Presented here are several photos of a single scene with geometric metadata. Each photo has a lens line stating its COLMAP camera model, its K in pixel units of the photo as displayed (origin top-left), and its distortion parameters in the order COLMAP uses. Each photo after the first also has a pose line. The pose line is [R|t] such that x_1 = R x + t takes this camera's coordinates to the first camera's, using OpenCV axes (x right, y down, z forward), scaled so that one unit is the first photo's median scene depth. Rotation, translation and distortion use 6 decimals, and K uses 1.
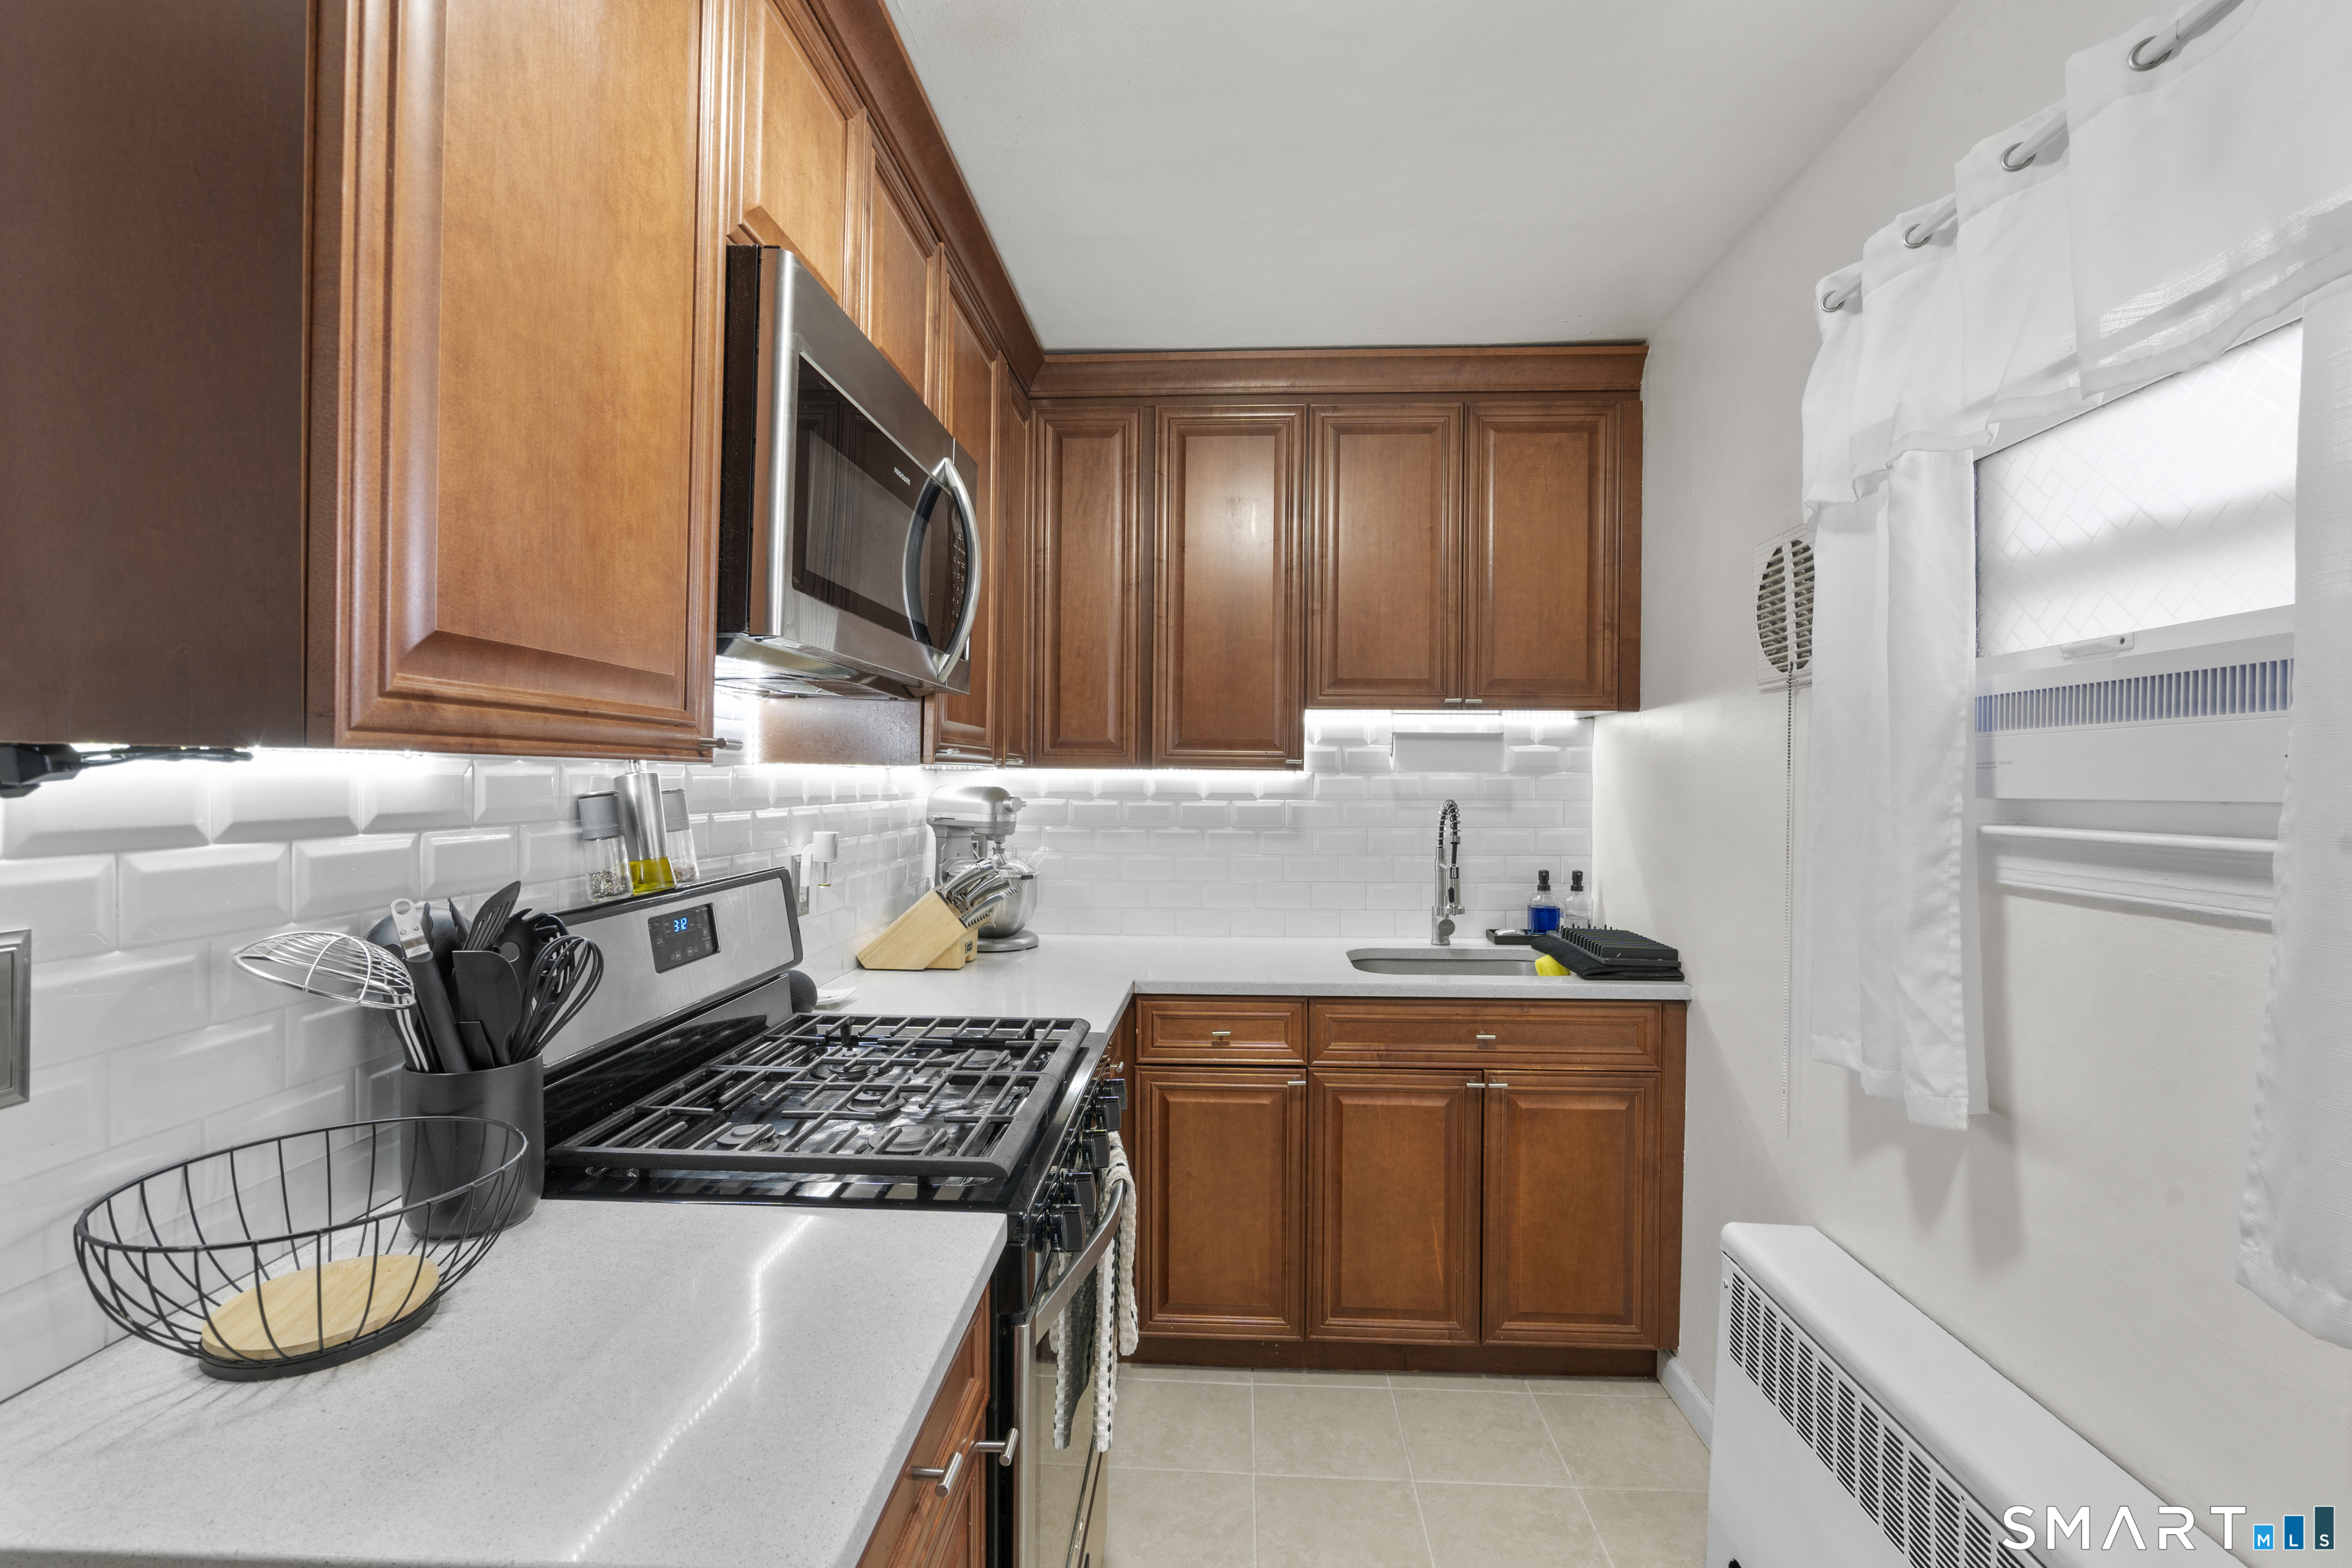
lens RADIAL K [[1055.2, 0, 1172.1], [0, 1055.2, 785.7], [0, 0, 1]] dist [-0.009317, 0.004070]
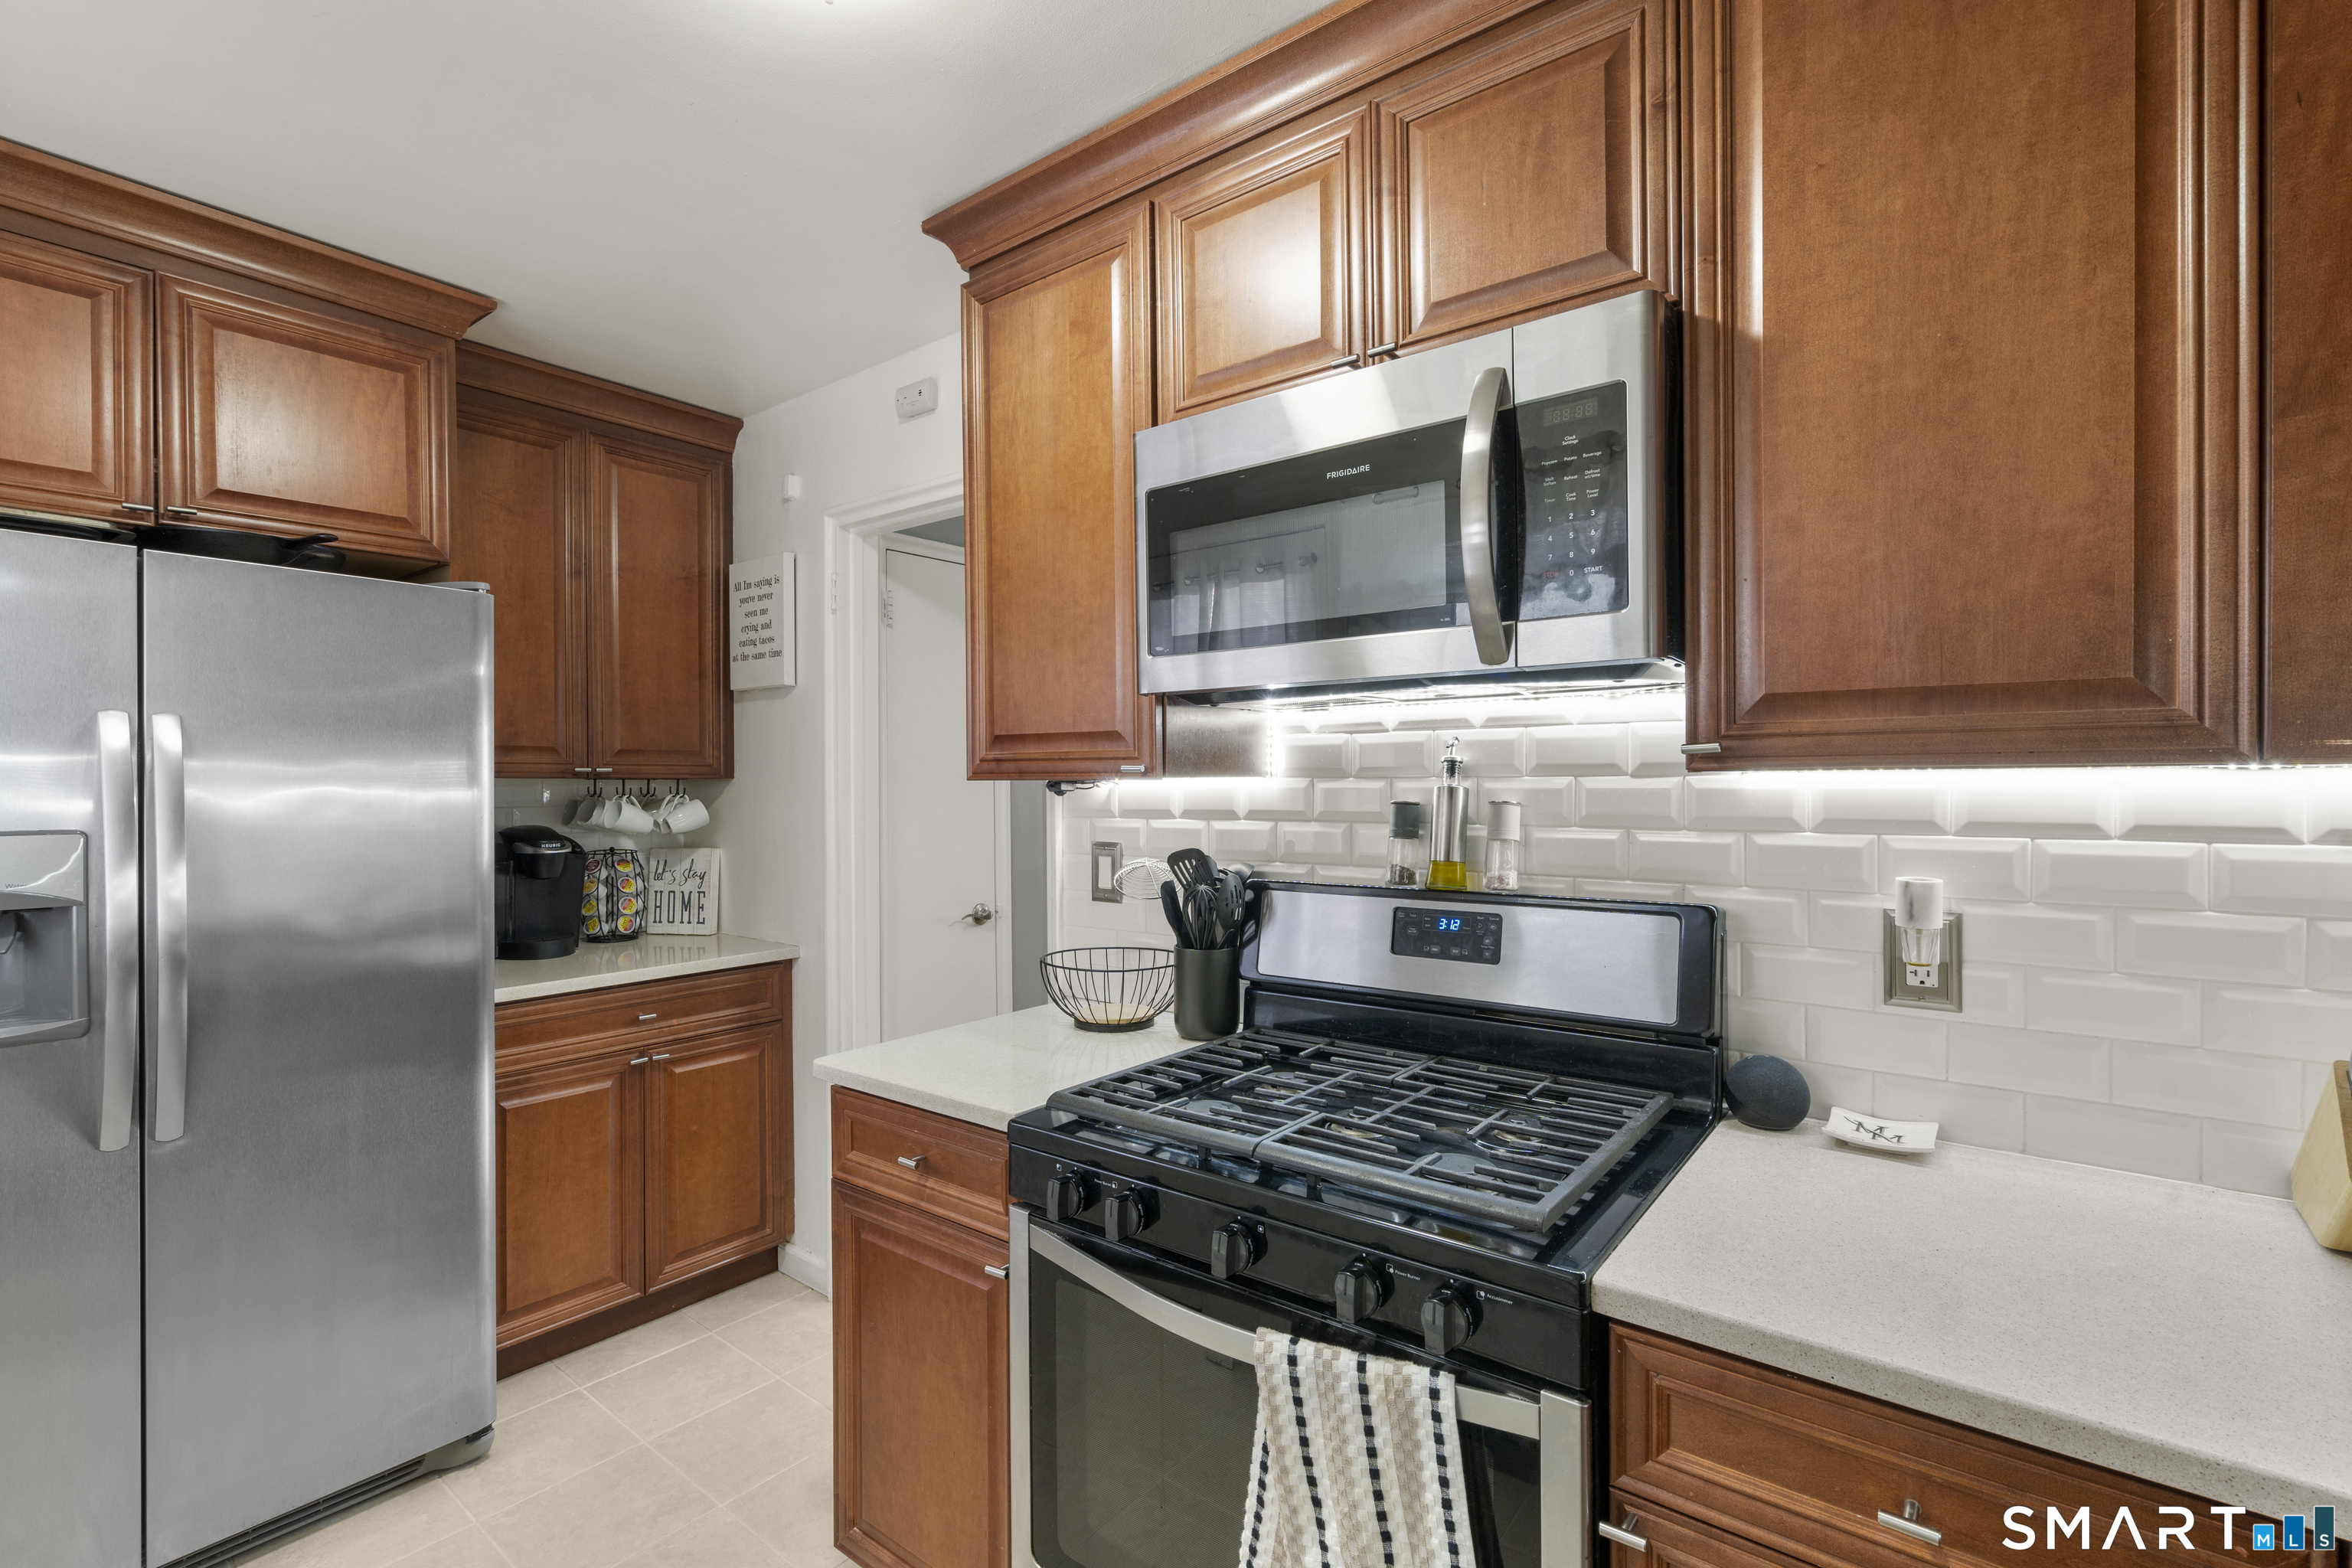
lens RADIAL K [[1055.2, 0, 1172.2], [0, 1055.2, 786.2], [0, 0, 1]] dist [-0.009317, 0.004070]
pose [[-0.574558, -0.003189, -0.818458, 0.386897], [-0.007286, 0.999973, 0.001219, -0.007133], [0.818431, 0.006663, -0.574566, 0.901034]]
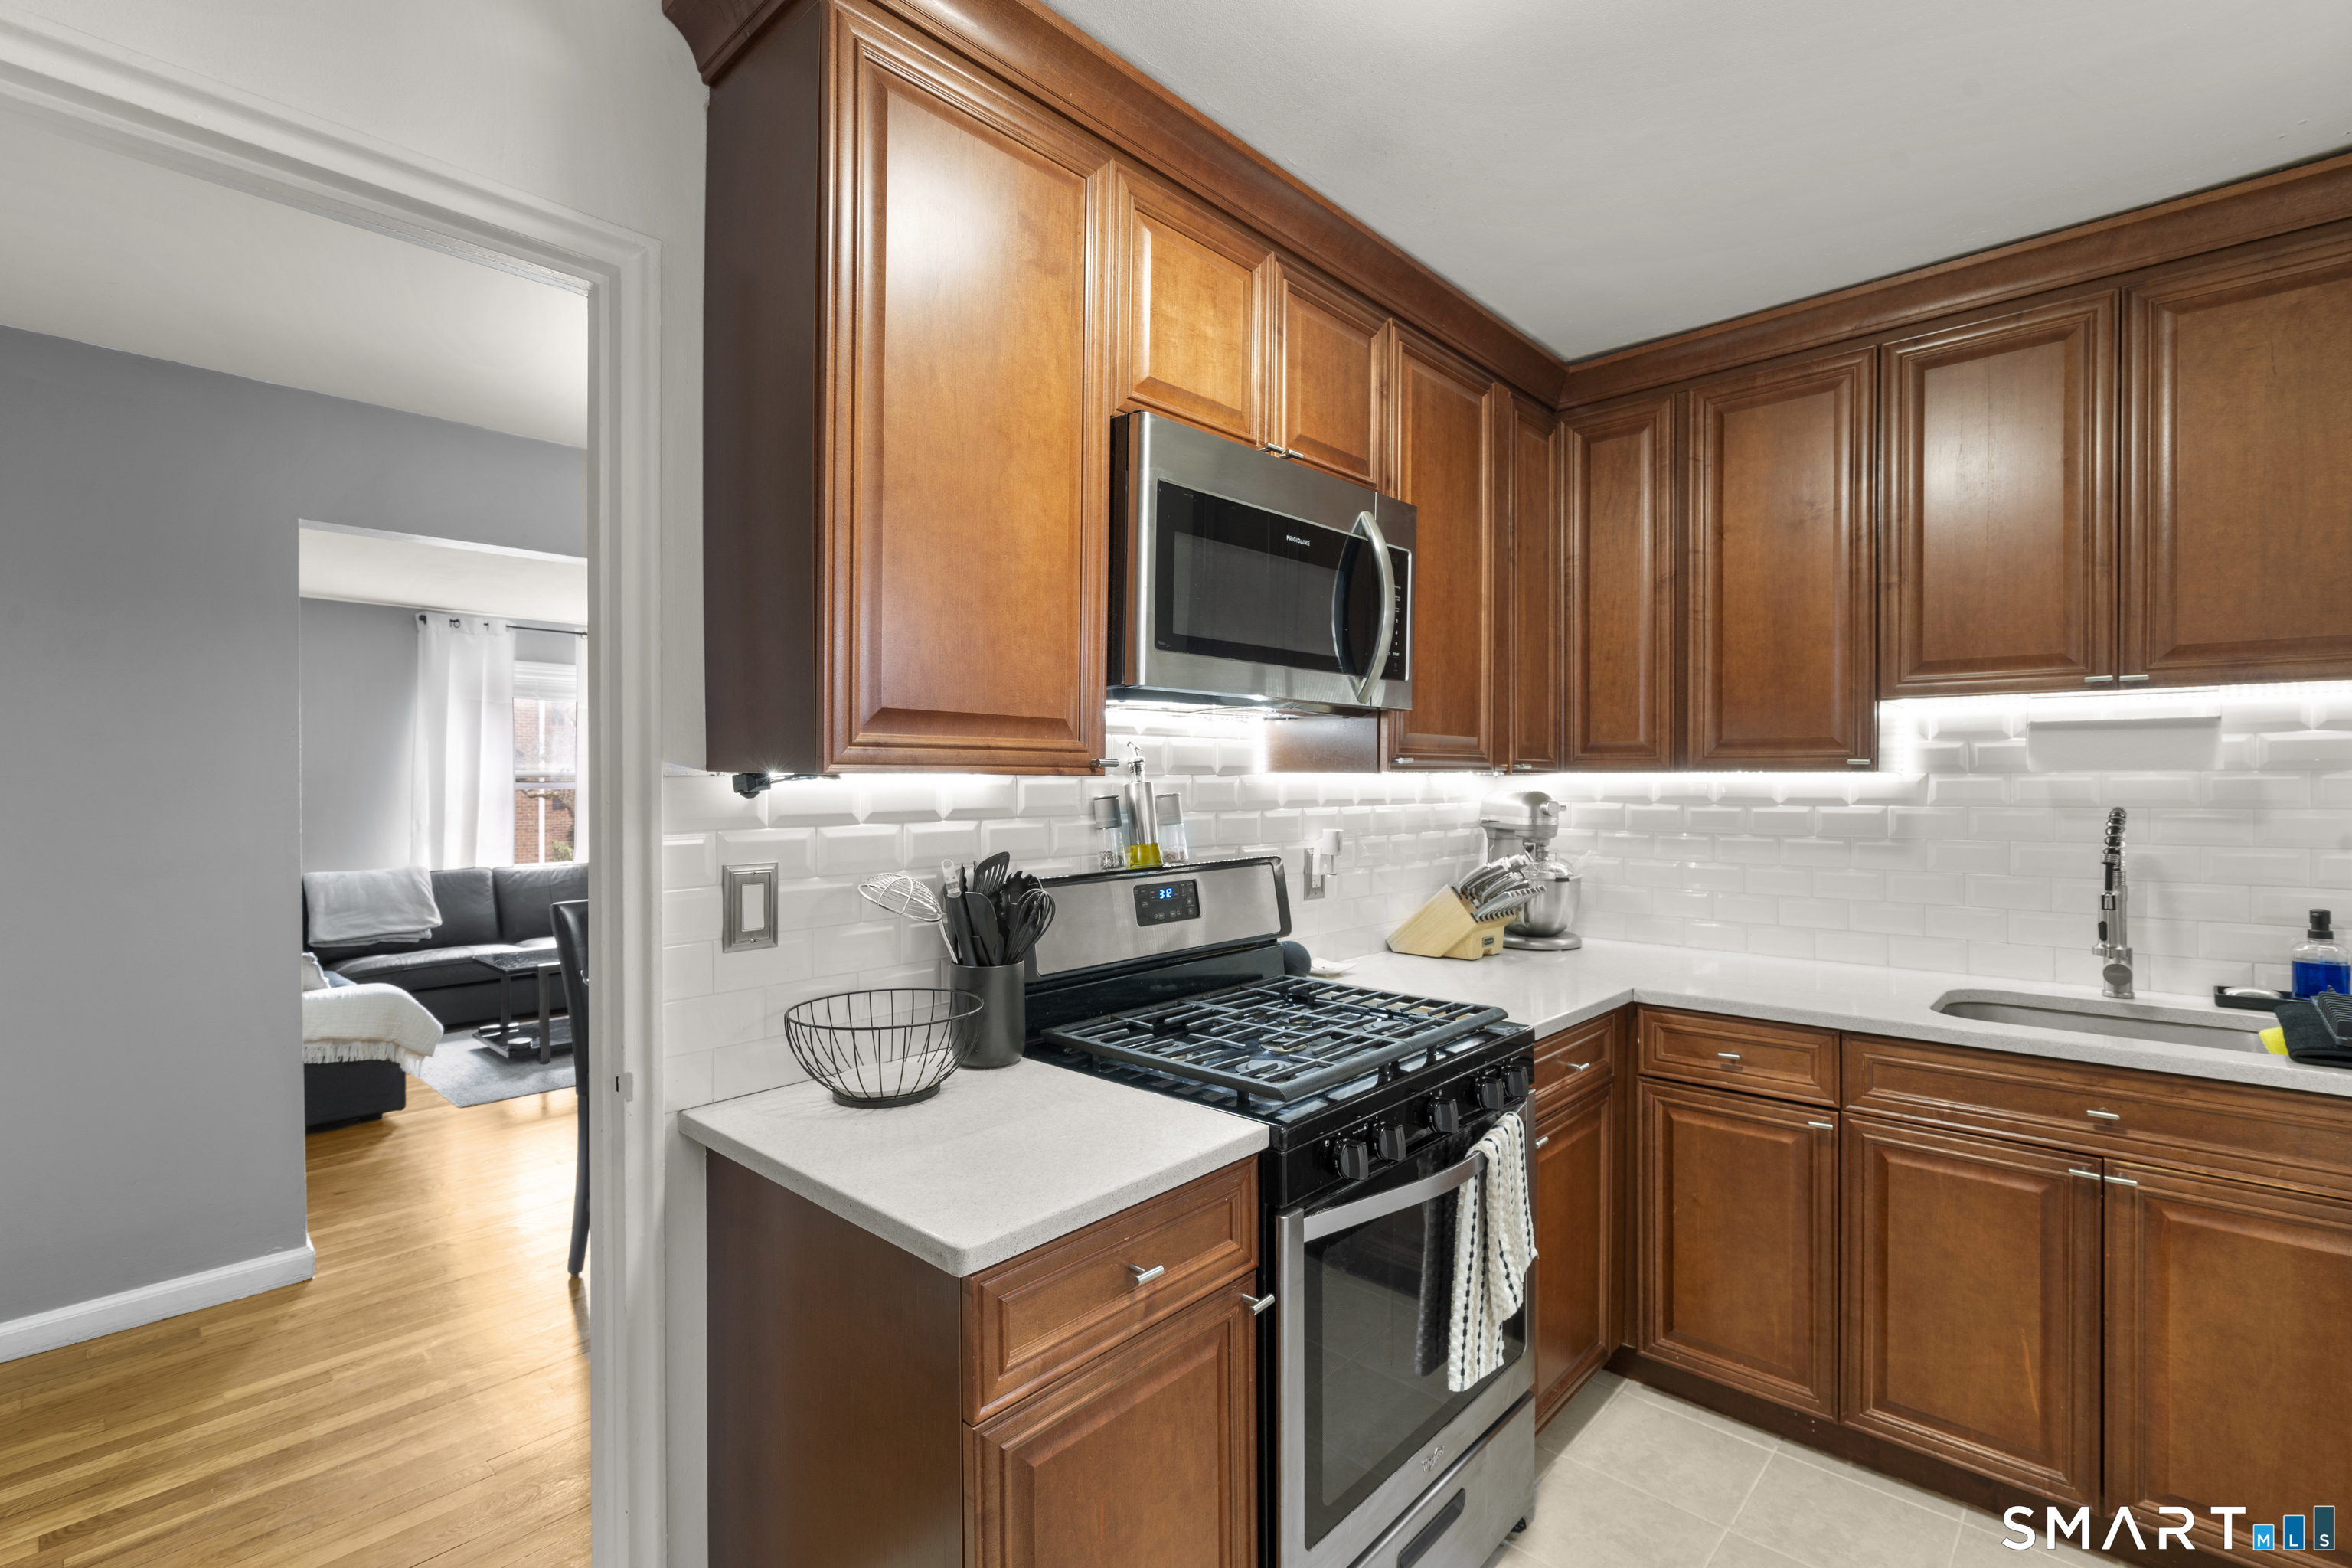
lens RADIAL K [[1055.2, 0, 1169.8], [0, 1055.2, 785.2], [0, 0, 1]] dist [-0.009317, 0.004070]
pose [[0.766334, -0.004822, -0.642425, 0.267846], [0.002319, 0.999986, -0.004740, -0.000879], [0.642439, 0.002143, 0.766334, -0.027865]]
